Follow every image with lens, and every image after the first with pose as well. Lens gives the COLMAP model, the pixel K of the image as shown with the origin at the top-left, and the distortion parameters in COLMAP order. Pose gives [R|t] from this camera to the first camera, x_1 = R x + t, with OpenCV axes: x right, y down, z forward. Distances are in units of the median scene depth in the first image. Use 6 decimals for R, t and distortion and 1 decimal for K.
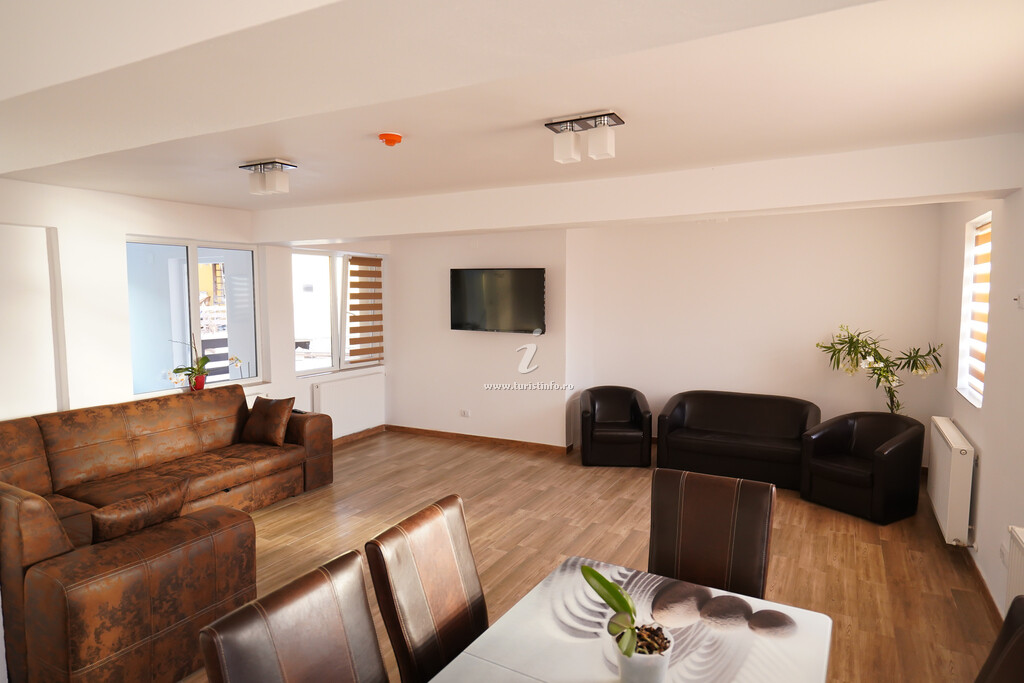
lens RADIAL K [[605.0, 0, 512.0], [0, 605.0, 341.5], [0, 0, 1]] dist [0.010672, -0.003210]
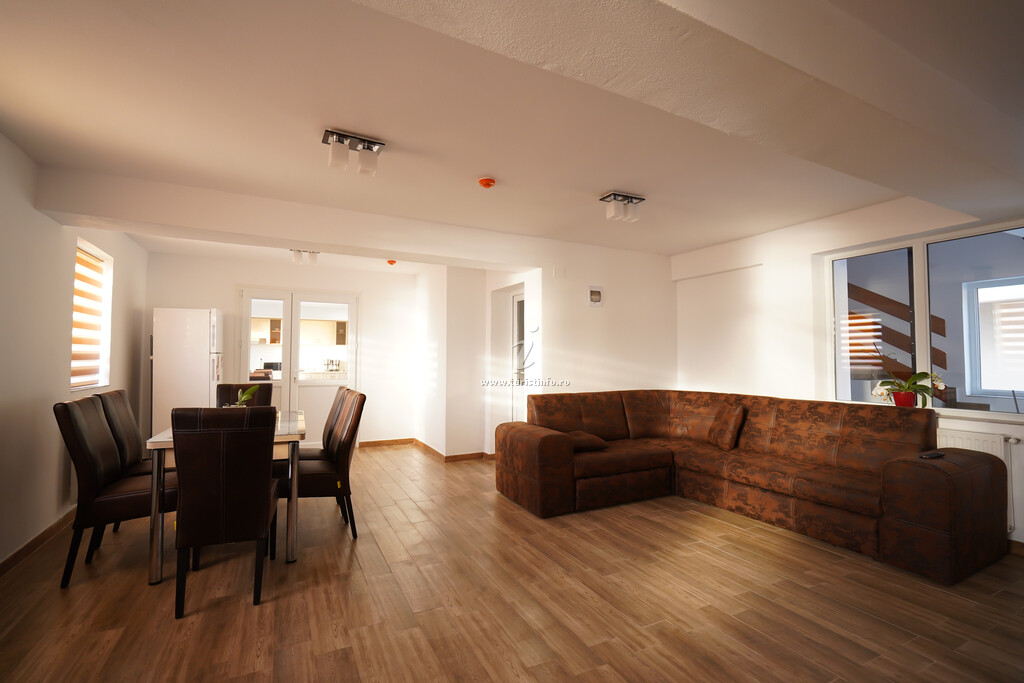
lens RADIAL K [[465.9, 0, 512.0], [0, 465.9, 341.5], [0, 0, 1]] dist [-0.003878, 0.000541]
pose [[-0.571517, -0.031722, -0.819977, 0.462105], [-0.068229, 0.997629, 0.008961, 0.019811], [0.817749, 0.061067, -0.572326, 1.198159]]
